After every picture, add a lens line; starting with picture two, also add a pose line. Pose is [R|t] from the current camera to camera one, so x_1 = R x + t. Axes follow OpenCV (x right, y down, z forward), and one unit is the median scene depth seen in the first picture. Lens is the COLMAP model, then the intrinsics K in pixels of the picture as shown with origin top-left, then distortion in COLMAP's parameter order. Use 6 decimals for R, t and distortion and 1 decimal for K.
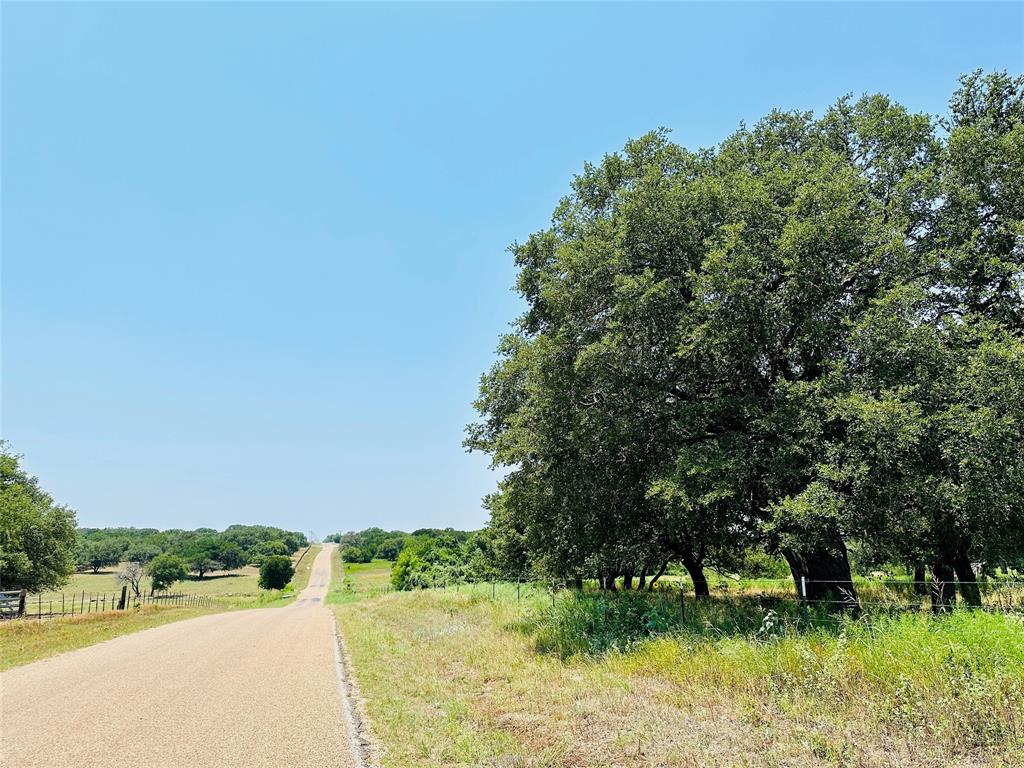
lens RADIAL K [[733.4, 0, 512.0], [0, 733.4, 384.0], [0, 0, 1]] dist [0.050453, -0.001073]
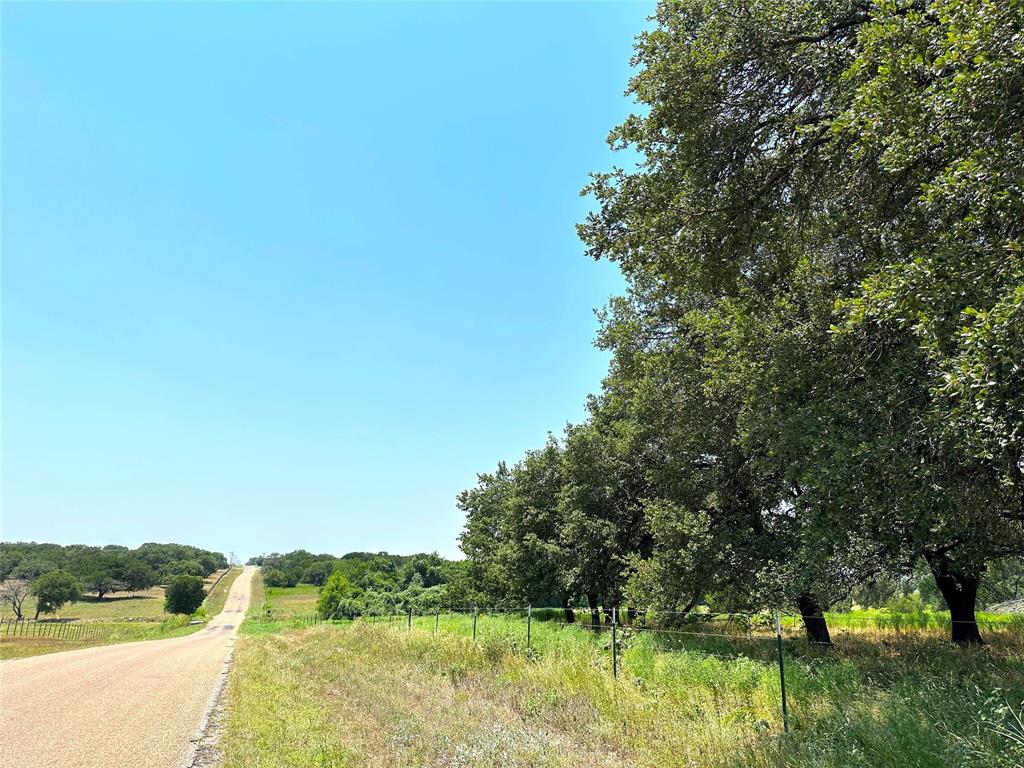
lens RADIAL K [[730.7, 0, 512.0], [0, 730.7, 384.0], [0, 0, 1]] dist [-0.005849, 0.035462]
pose [[0.995359, 0.044813, 0.085156, -0.014742], [-0.041435, 0.998298, -0.041029, 0.020209], [-0.086850, 0.037310, 0.995522, 0.076754]]
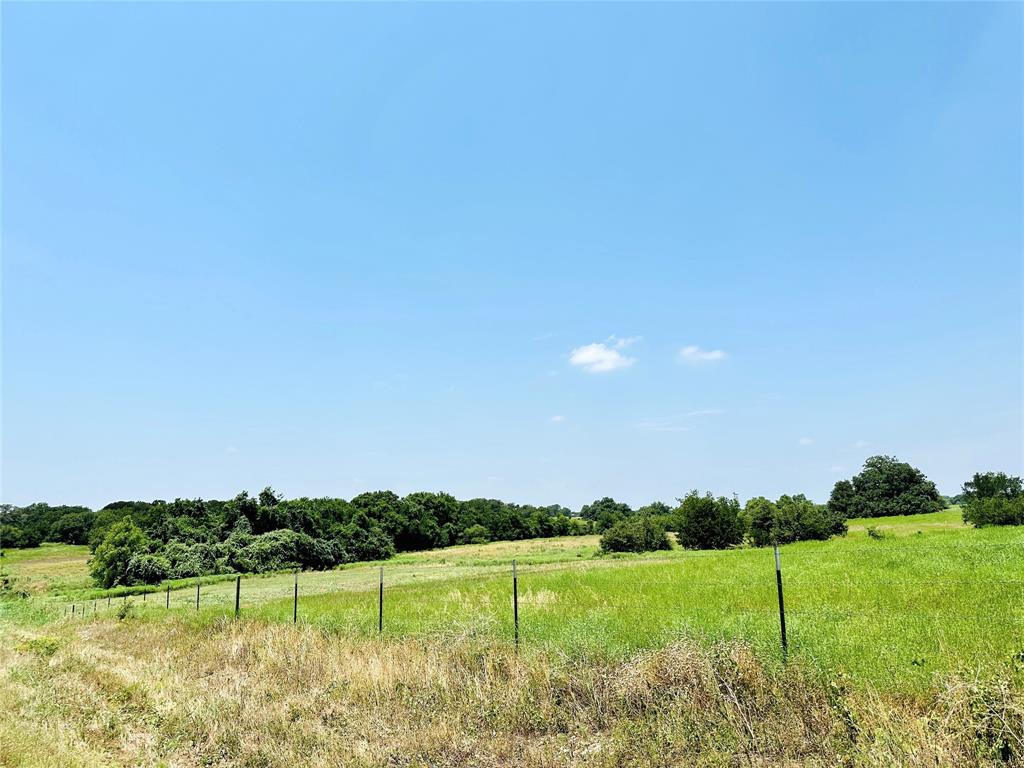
lens RADIAL K [[730.7, 0, 512.0], [0, 730.7, 384.0], [0, 0, 1]] dist [-0.005849, 0.035462]
pose [[0.923987, 0.054720, 0.378489, -0.066241], [-0.063229, 0.997948, 0.010078, 0.071781], [-0.377161, -0.033243, 0.925551, 0.264270]]
